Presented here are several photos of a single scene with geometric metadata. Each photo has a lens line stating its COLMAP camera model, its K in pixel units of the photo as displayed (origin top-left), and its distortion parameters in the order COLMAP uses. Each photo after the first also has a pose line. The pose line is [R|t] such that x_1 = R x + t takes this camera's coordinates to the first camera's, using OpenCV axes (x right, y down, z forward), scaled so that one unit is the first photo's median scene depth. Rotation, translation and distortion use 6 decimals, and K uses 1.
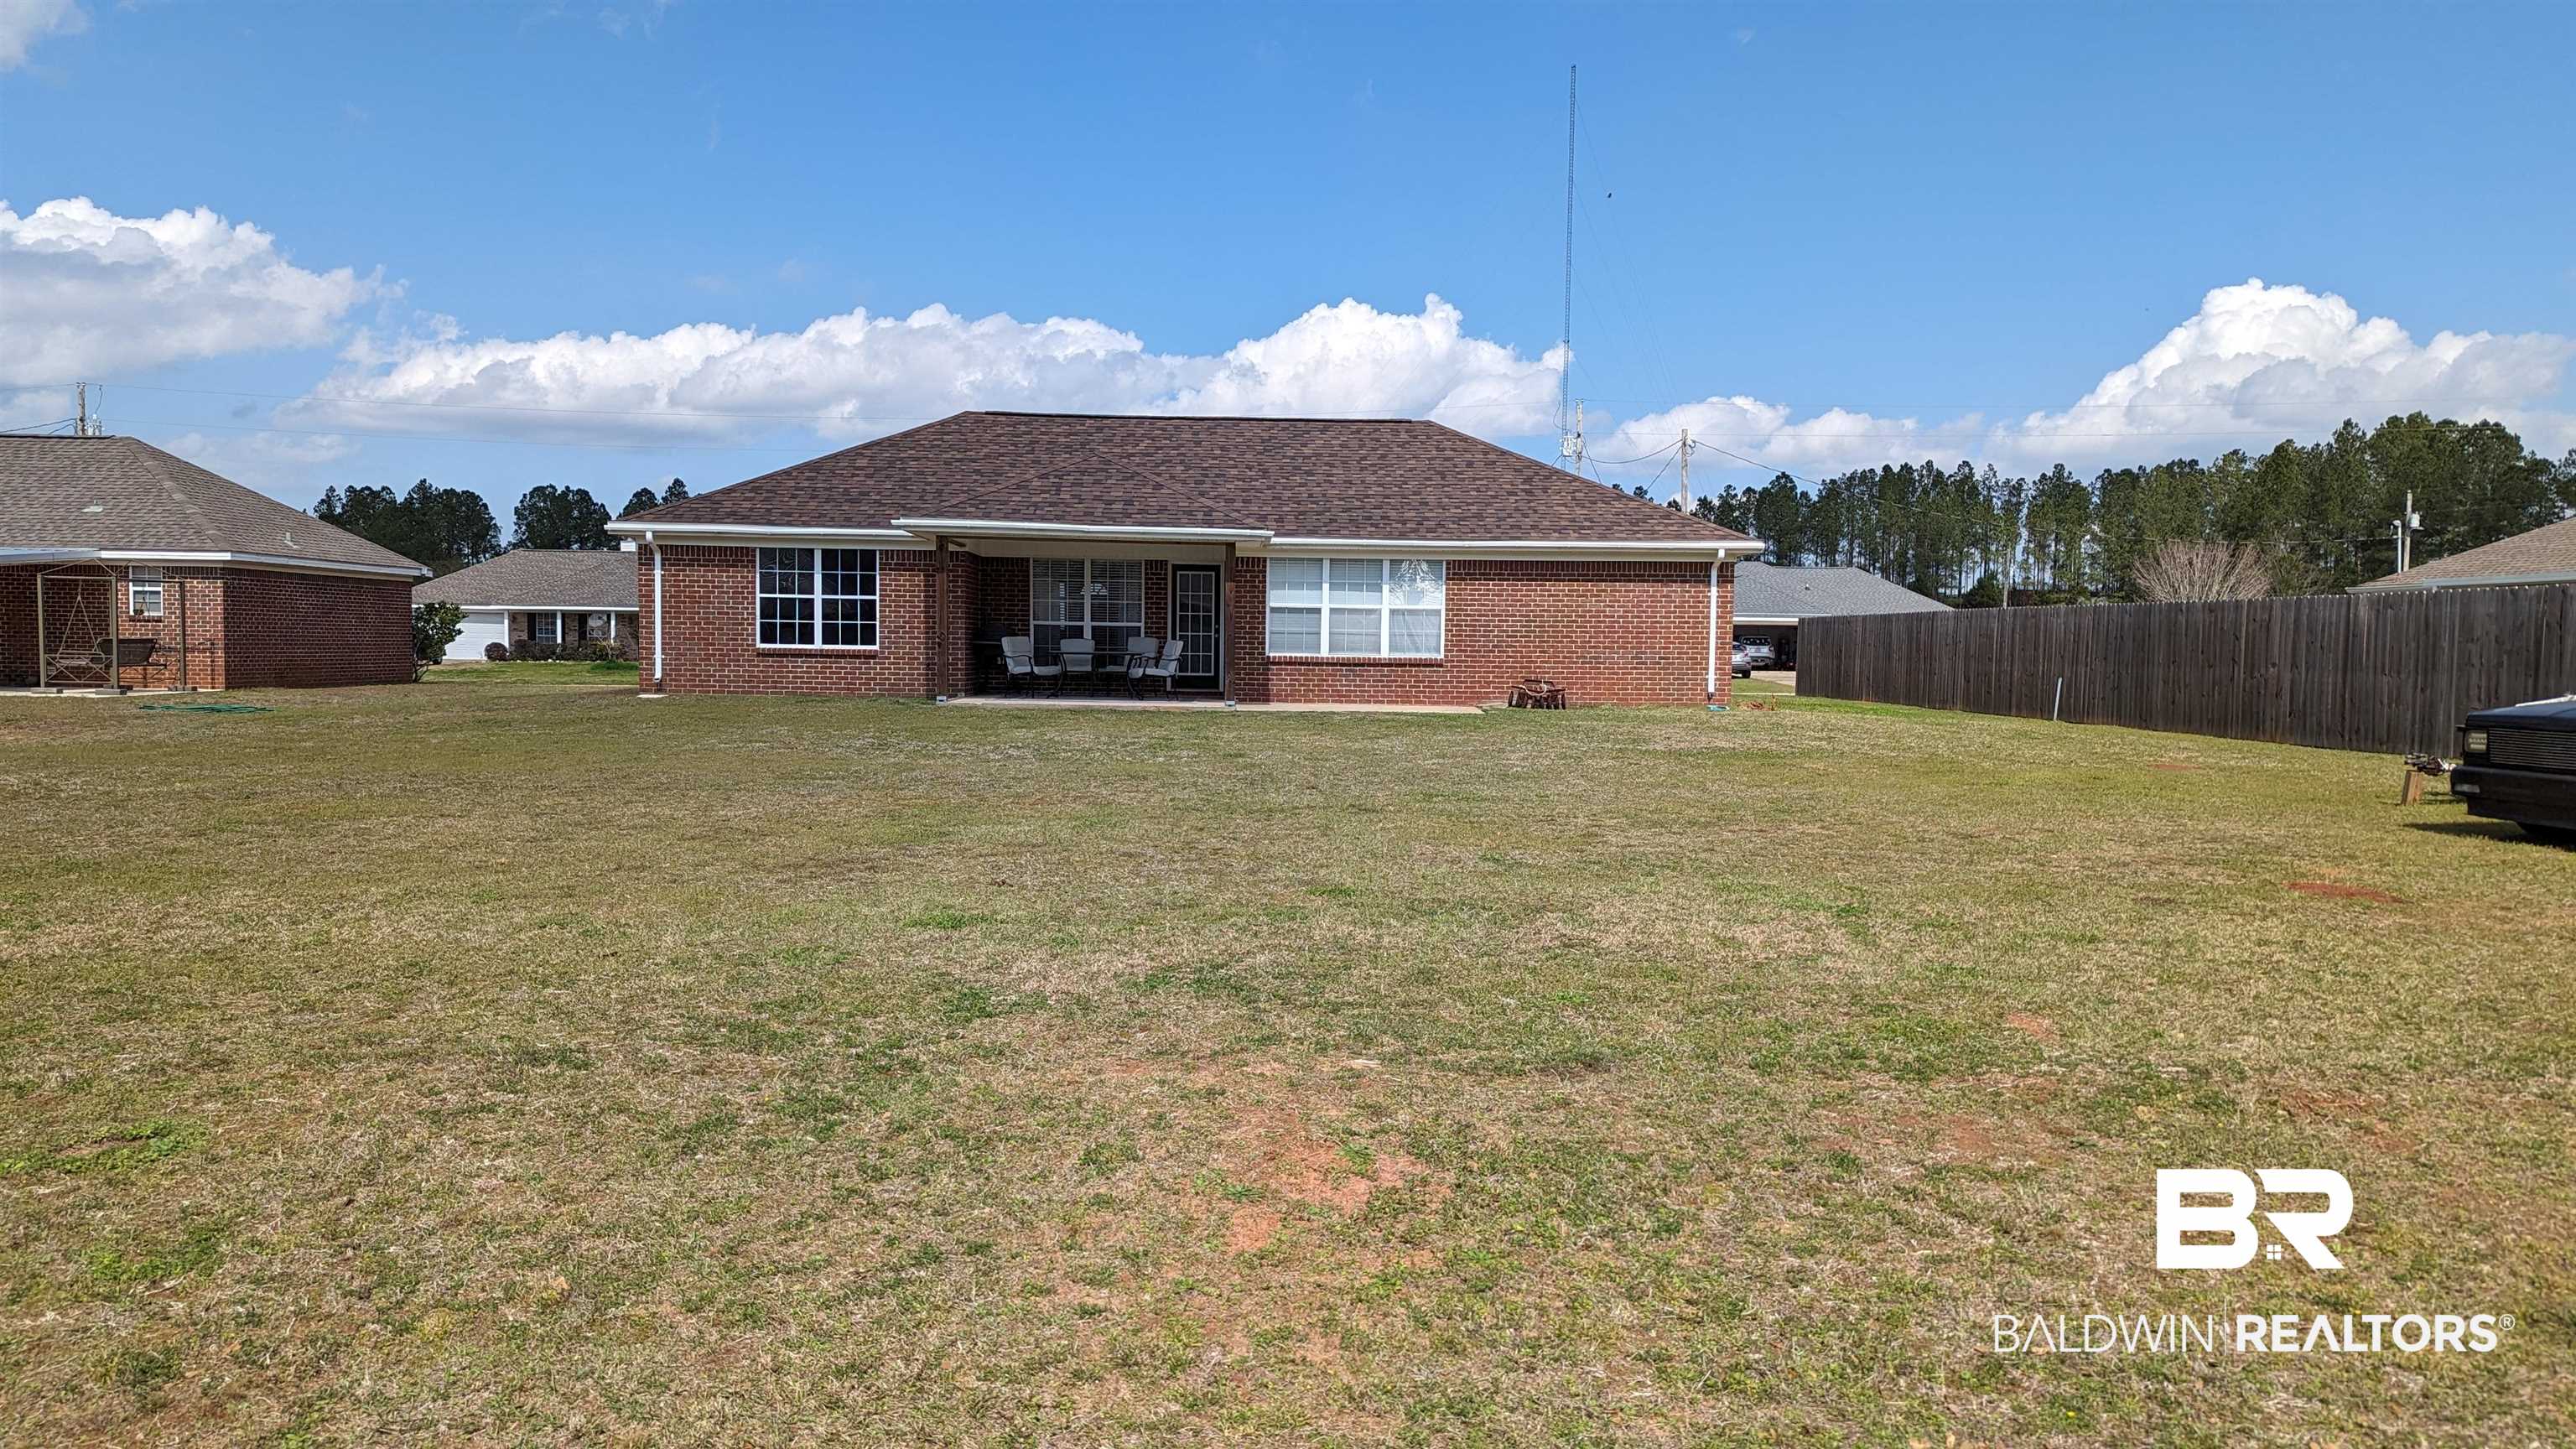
lens RADIAL K [[1796.8, 0, 1288.0], [0, 1796.8, 724.5], [0, 0, 1]] dist [0.120761, -0.113694]
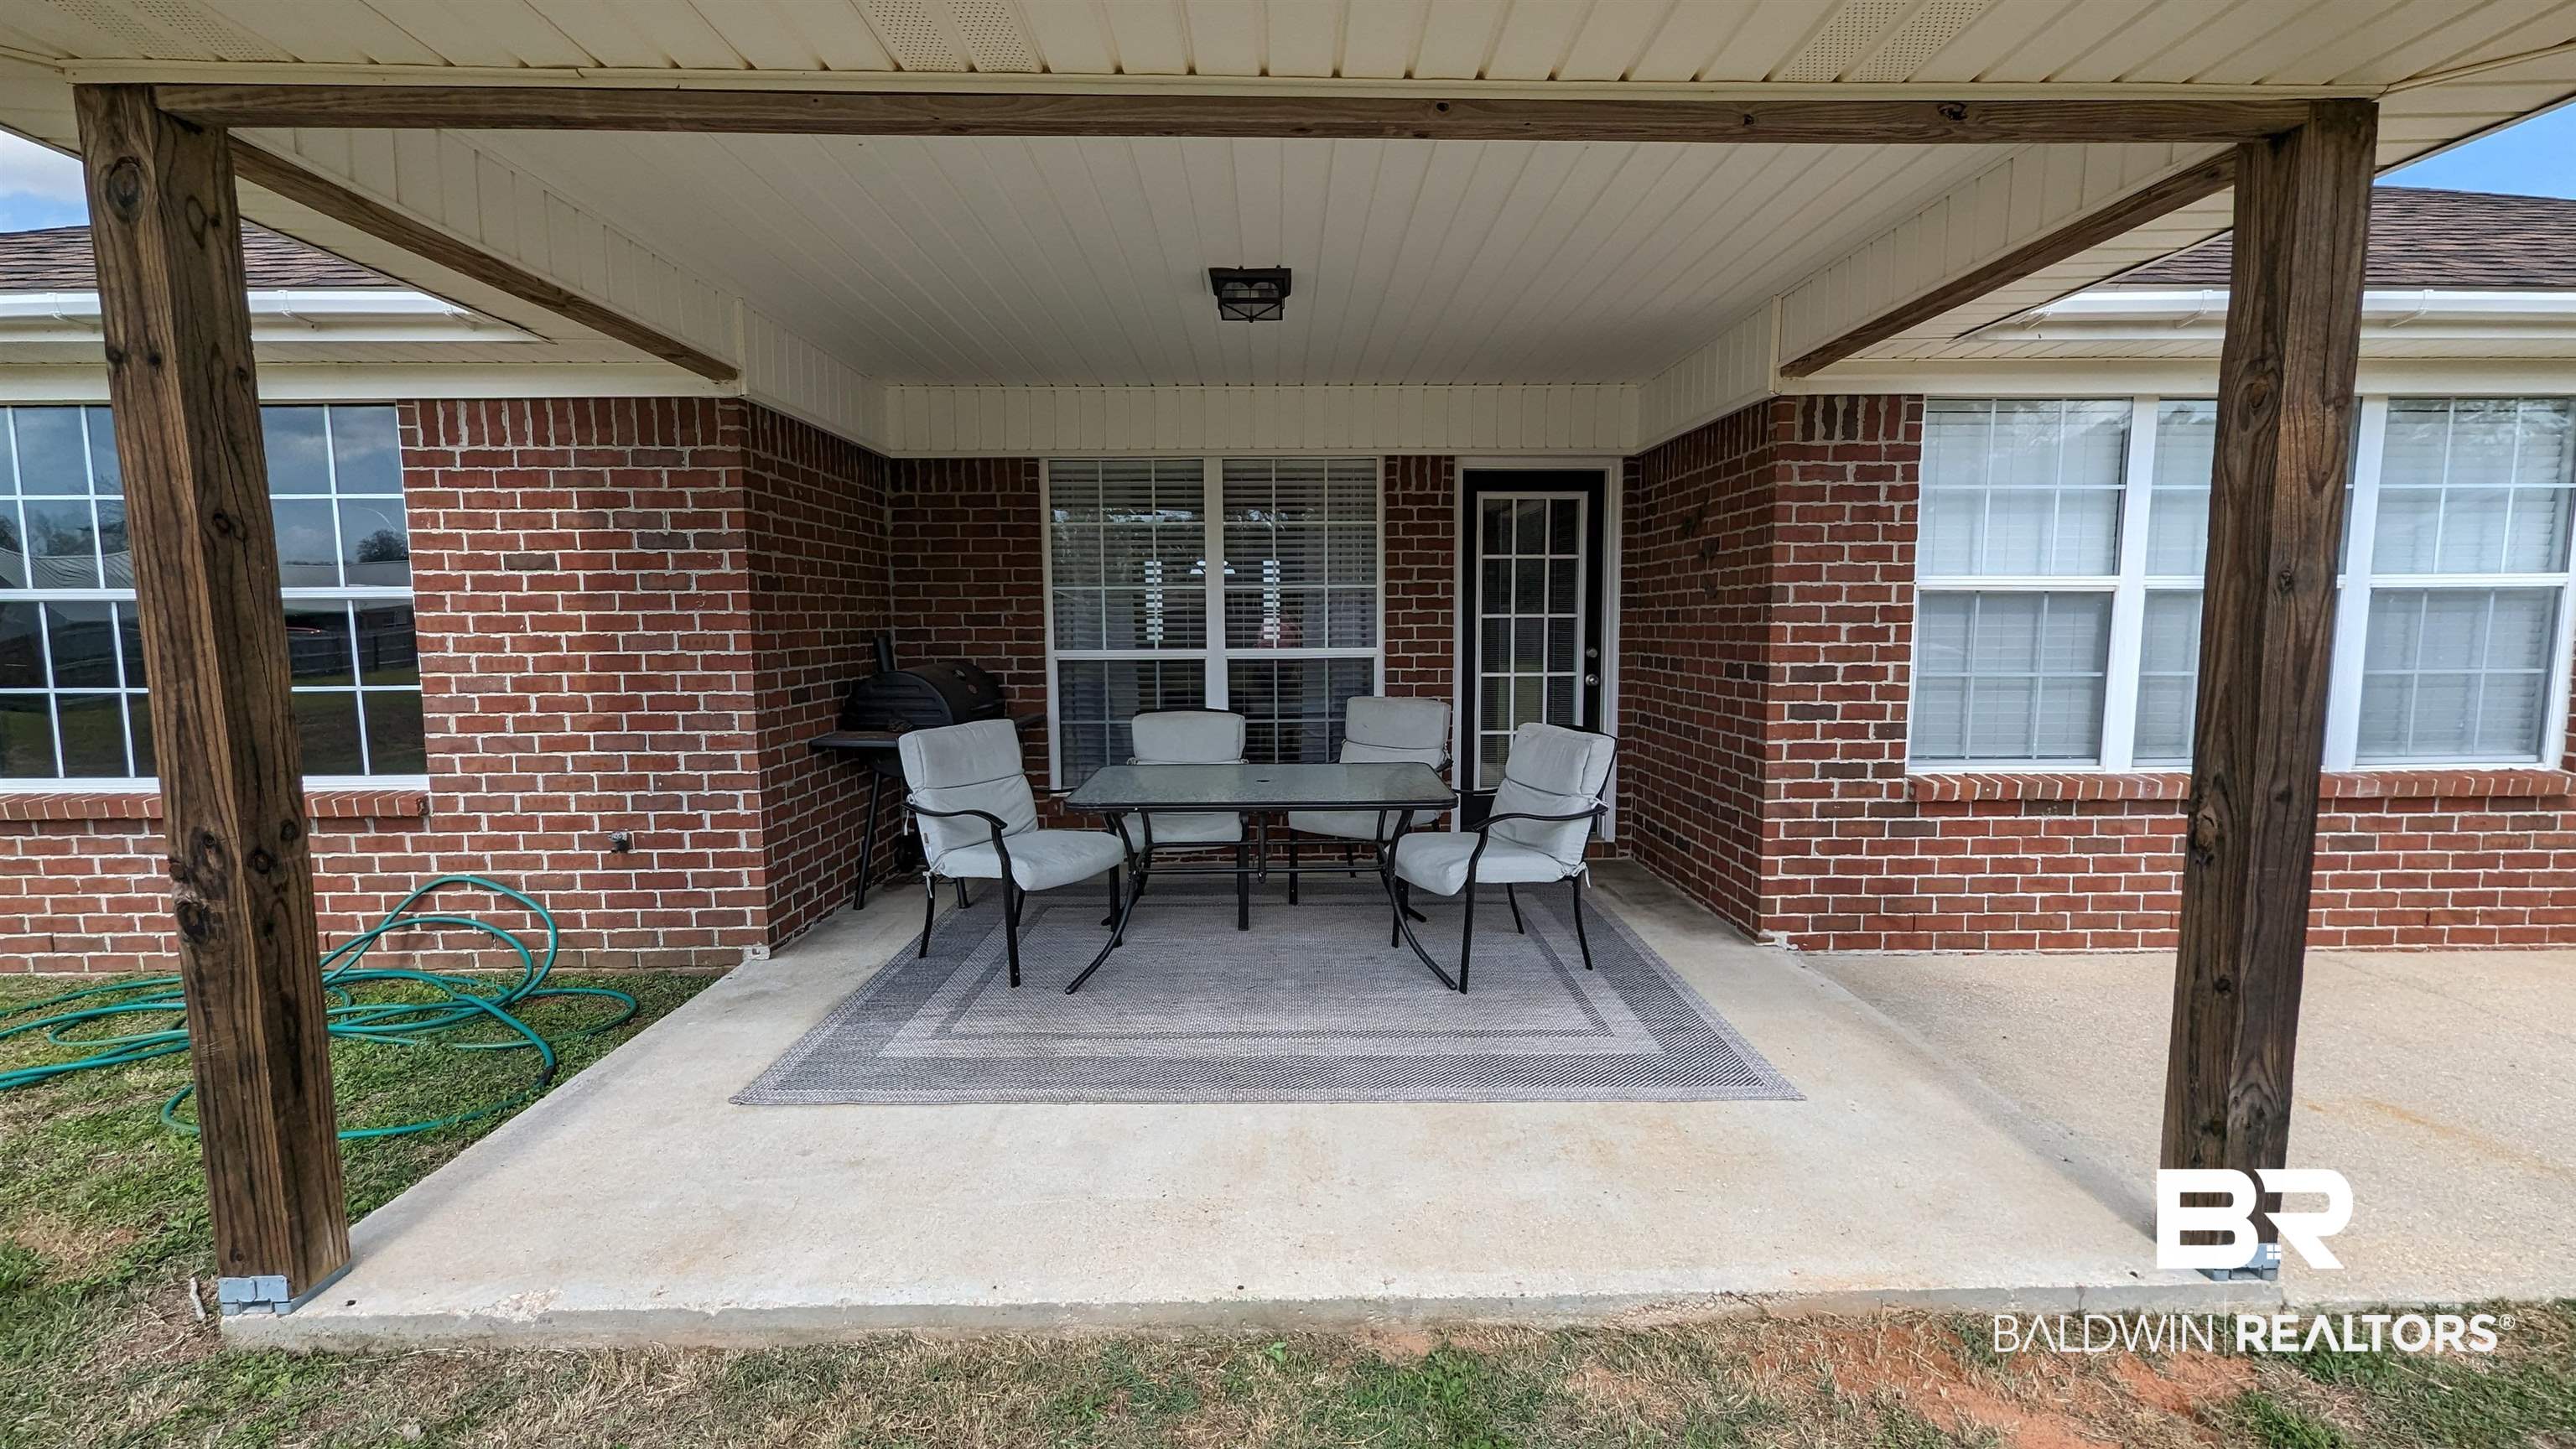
lens RADIAL K [[1056.4, 0, 1288.0], [0, 1056.4, 724.5], [0, 0, 1]] dist [0.001223, 0.000300]
pose [[0.999644, -0.020413, -0.017166, -0.099579], [0.021358, 0.998156, 0.056819, -0.056770], [0.015974, -0.057165, 0.998237, 0.843628]]
